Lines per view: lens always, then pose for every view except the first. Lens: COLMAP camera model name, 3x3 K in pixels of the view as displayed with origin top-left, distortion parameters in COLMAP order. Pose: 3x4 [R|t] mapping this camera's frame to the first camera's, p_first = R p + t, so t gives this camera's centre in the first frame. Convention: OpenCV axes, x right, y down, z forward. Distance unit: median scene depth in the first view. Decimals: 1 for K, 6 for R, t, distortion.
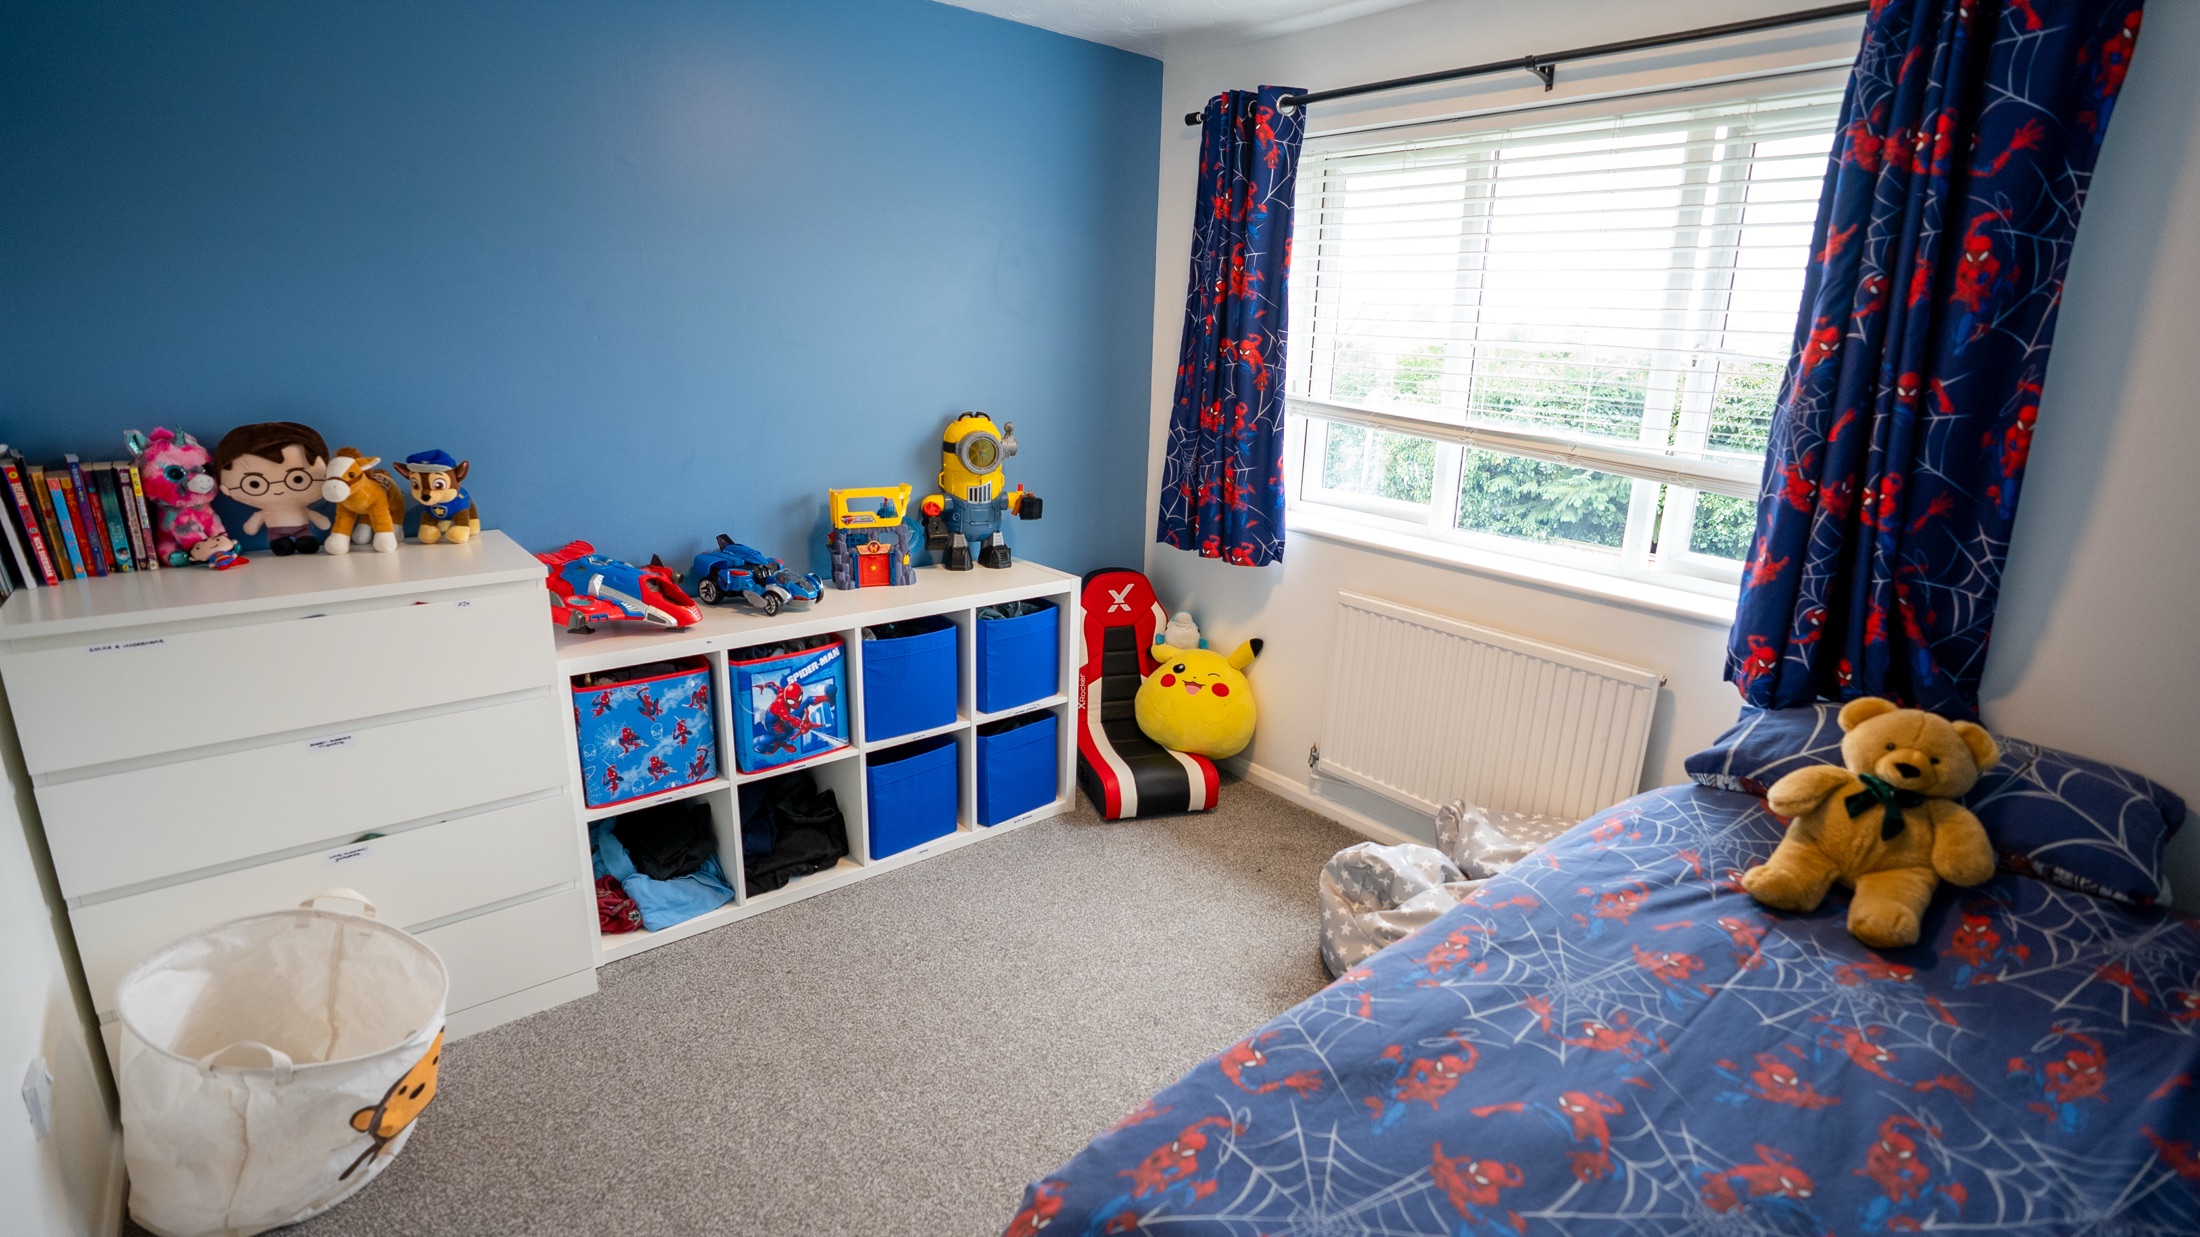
lens RADIAL K [[1037.0, 0, 1108.0], [0, 1037.0, 637.0], [0, 0, 1]] dist [-0.001658, -0.000198]
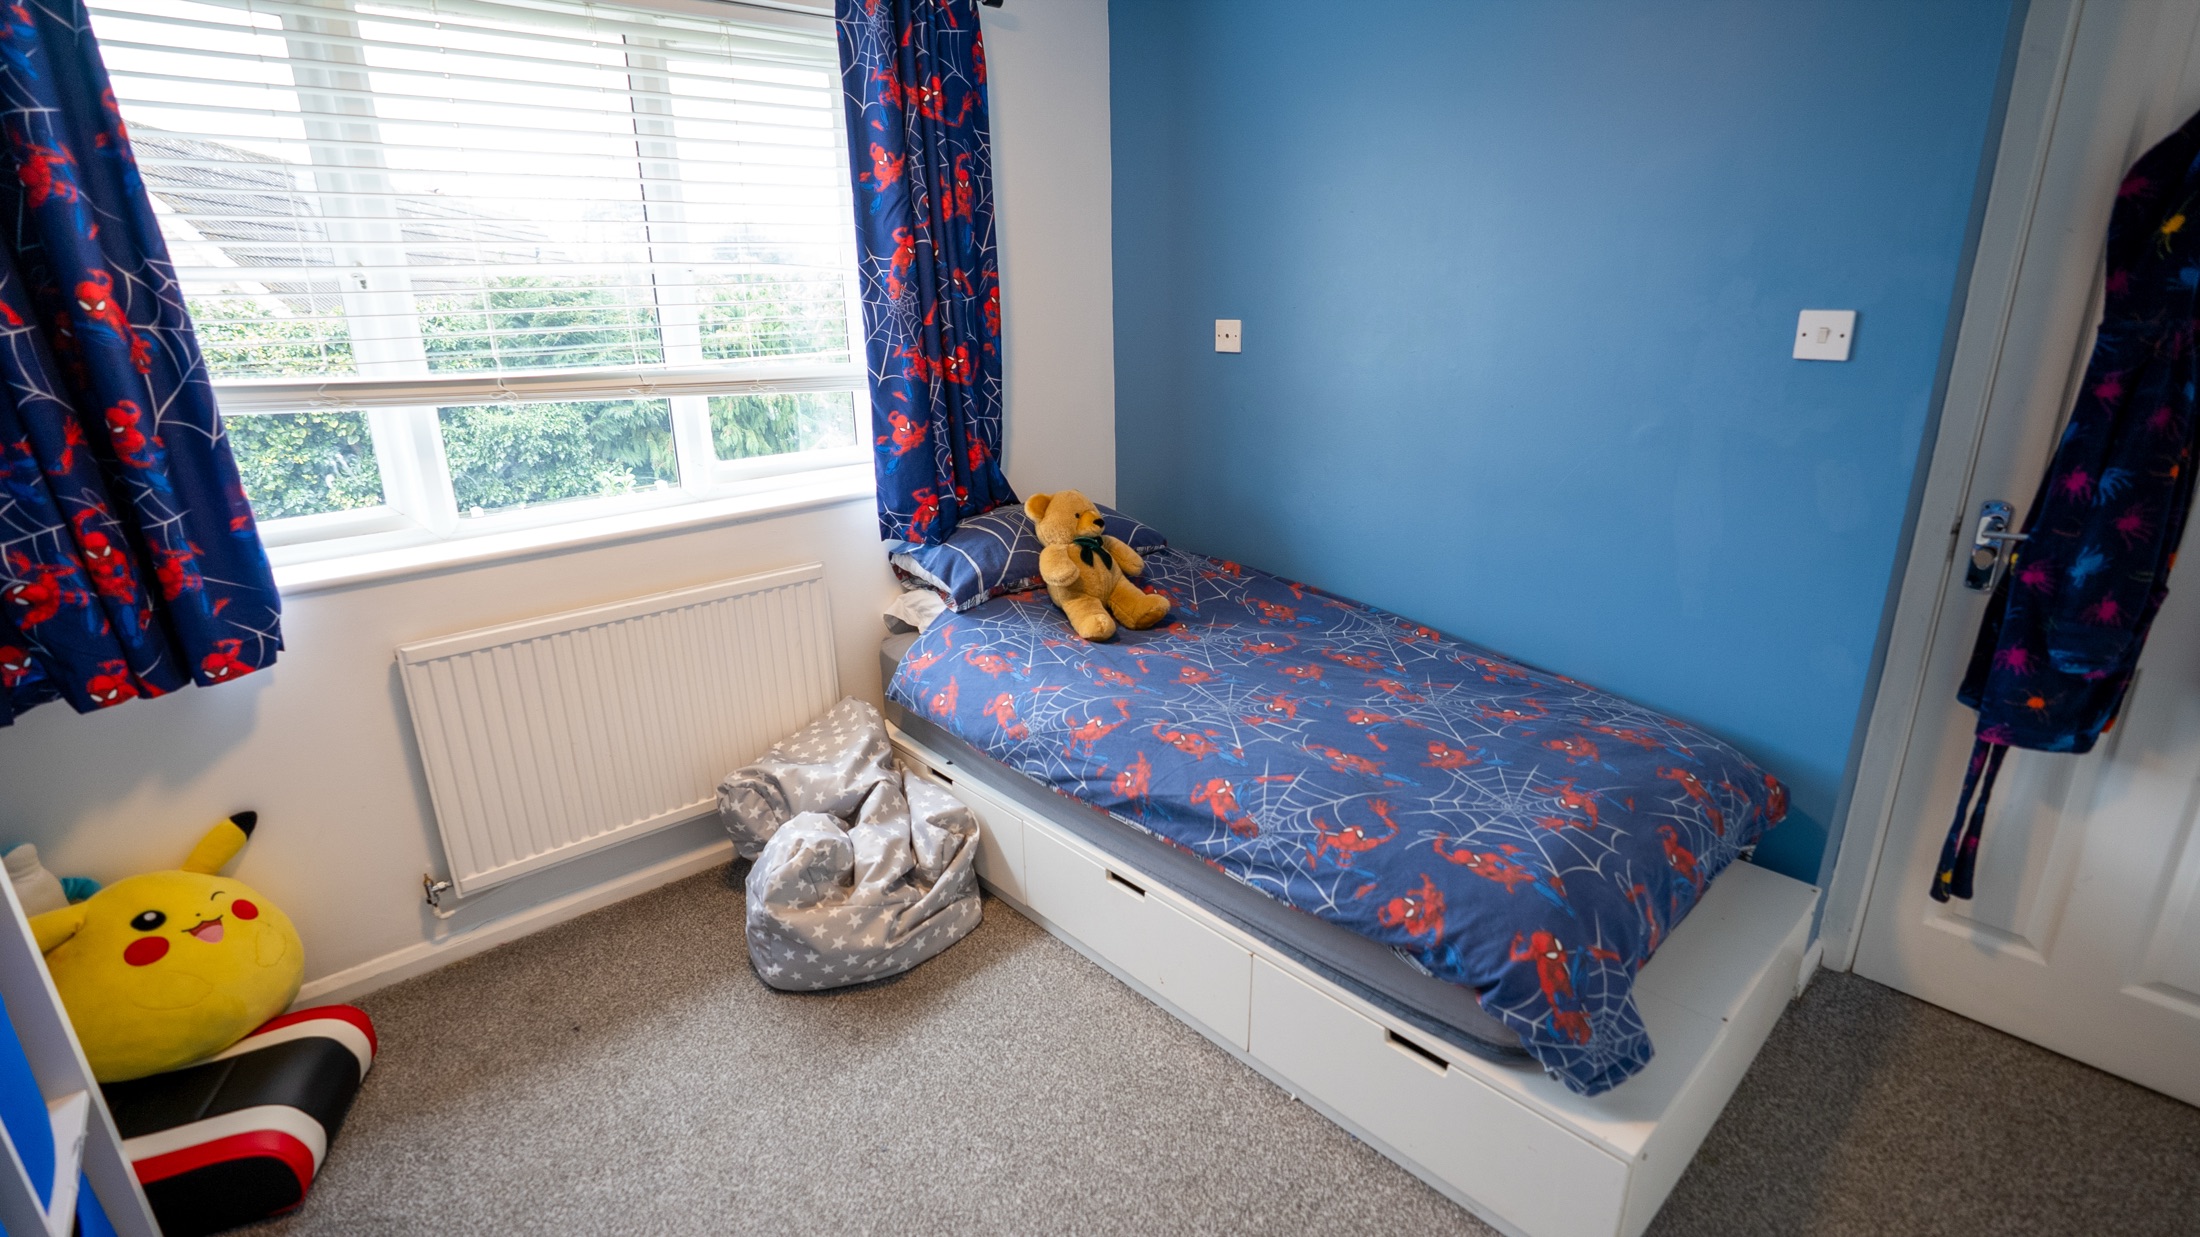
lens RADIAL K [[1063.7, 0, 1104.8], [0, 1063.7, 649.2], [0, 0, 1]] dist [-0.034225, -0.000068]
pose [[-0.043512, -0.361323, 0.931425, -0.663987], [0.299303, 0.884772, 0.357207, -0.229767], [-0.953166, 0.294321, 0.069647, 0.793140]]
